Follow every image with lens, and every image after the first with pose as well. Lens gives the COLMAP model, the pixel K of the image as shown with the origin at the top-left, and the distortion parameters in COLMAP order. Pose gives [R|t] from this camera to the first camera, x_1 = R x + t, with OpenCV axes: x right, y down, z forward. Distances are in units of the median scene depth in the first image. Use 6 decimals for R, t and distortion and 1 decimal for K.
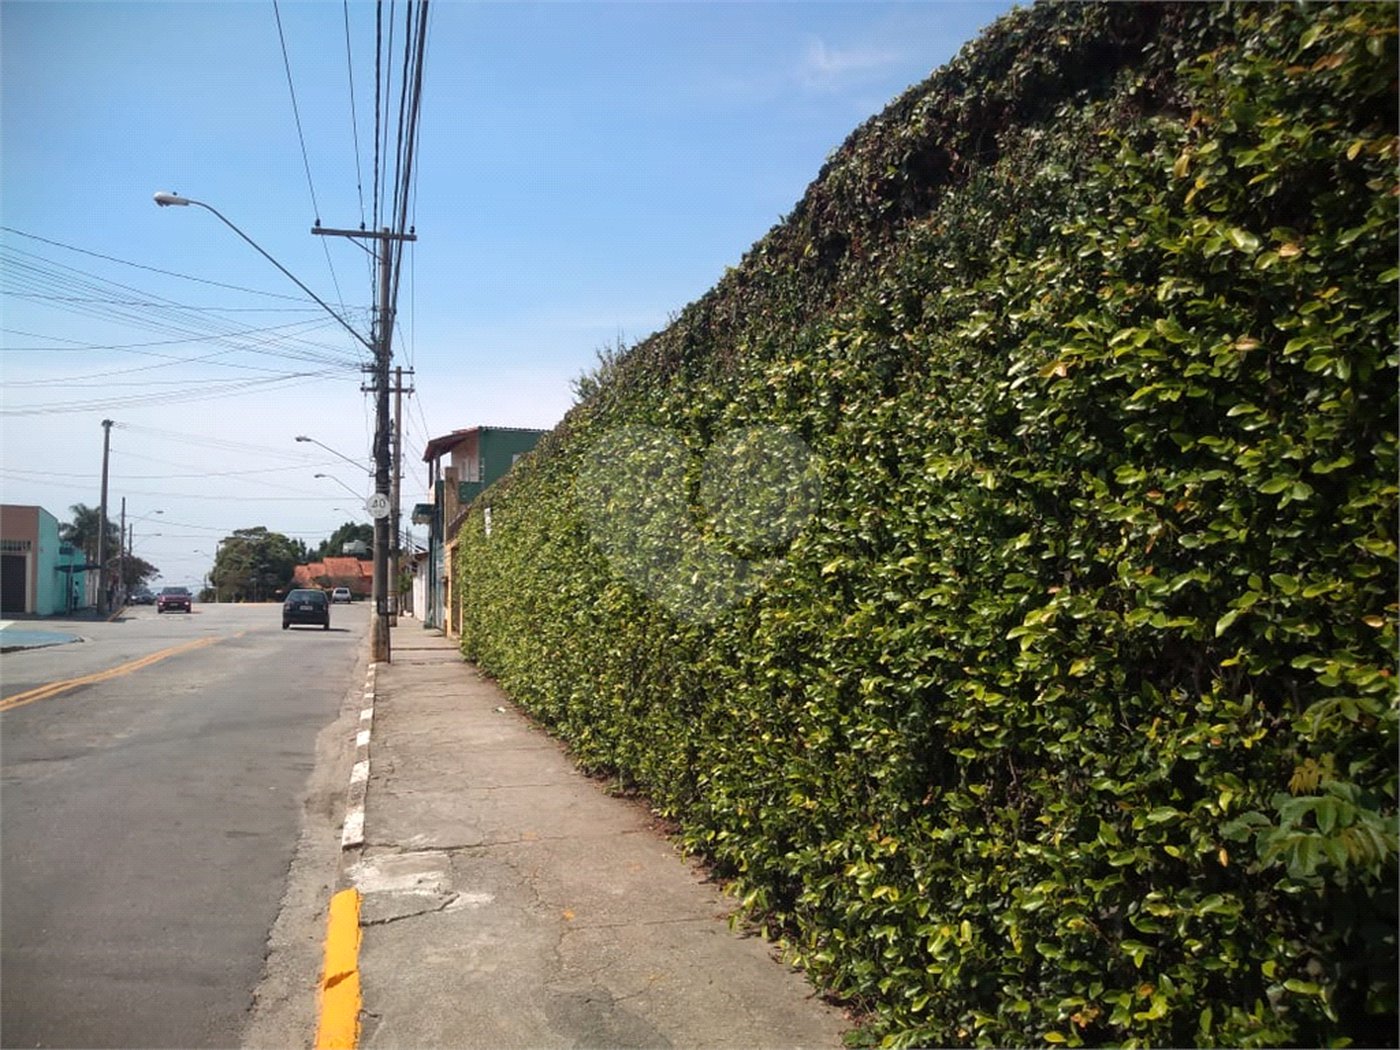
lens RADIAL K [[1096.1, 0, 707.1], [0, 1096.1, 531.5], [0, 0, 1]] dist [0.063600, -0.150772]
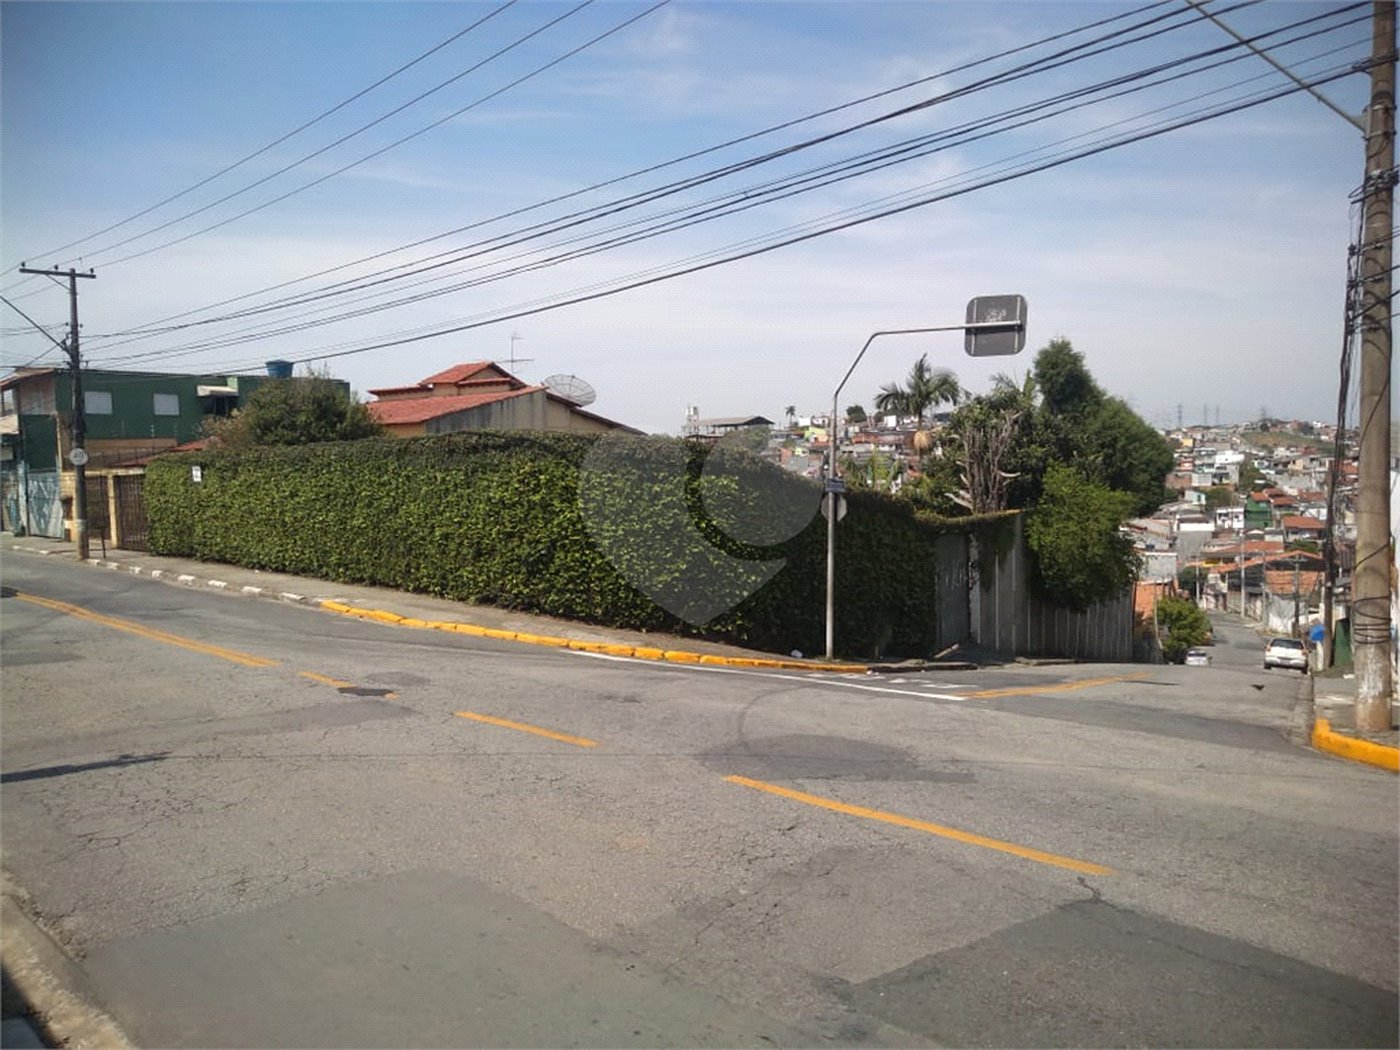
lens RADIAL K [[1093.7, 0, 705.6], [0, 1093.7, 529.2], [0, 0, 1]] dist [0.080873, -0.181024]
pose [[0.891883, -0.034834, 0.450923, -1.438263], [-0.010198, 0.995227, 0.097051, -0.535153], [-0.452152, -0.091157, 0.887271, -5.050750]]
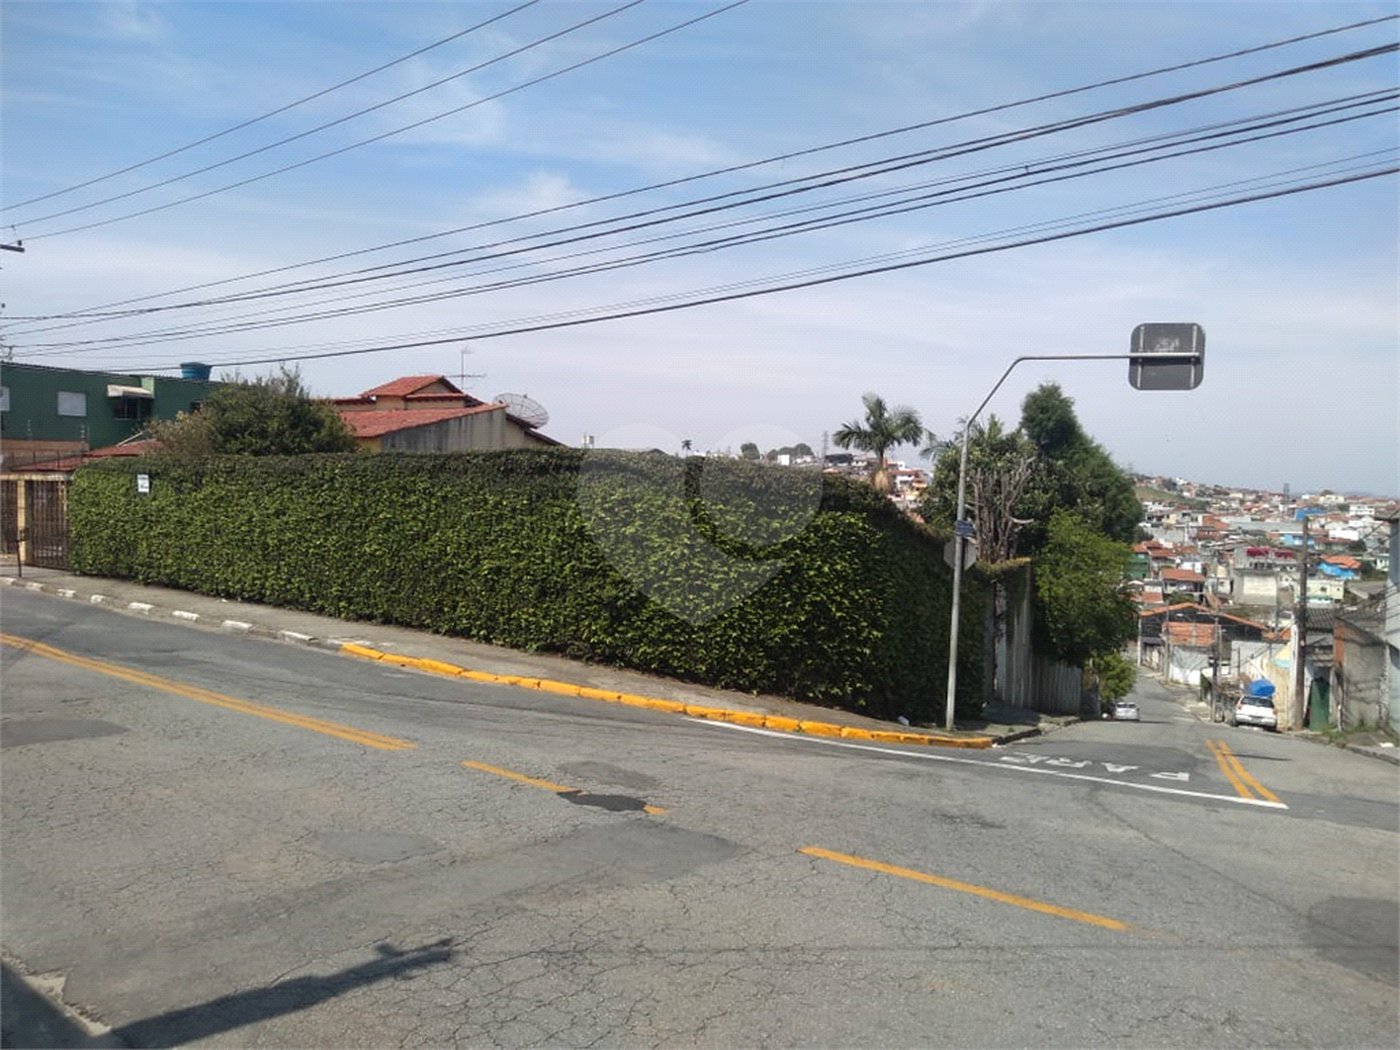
lens RADIAL K [[1096.1, 0, 707.1], [0, 1096.1, 531.5], [0, 0, 1]] dist [0.063600, -0.150772]
pose [[0.838135, 0.011309, 0.545346, -1.991113], [-0.056440, 0.996217, 0.066082, -0.464309], [-0.542535, -0.086165, 0.835602, -3.747364]]
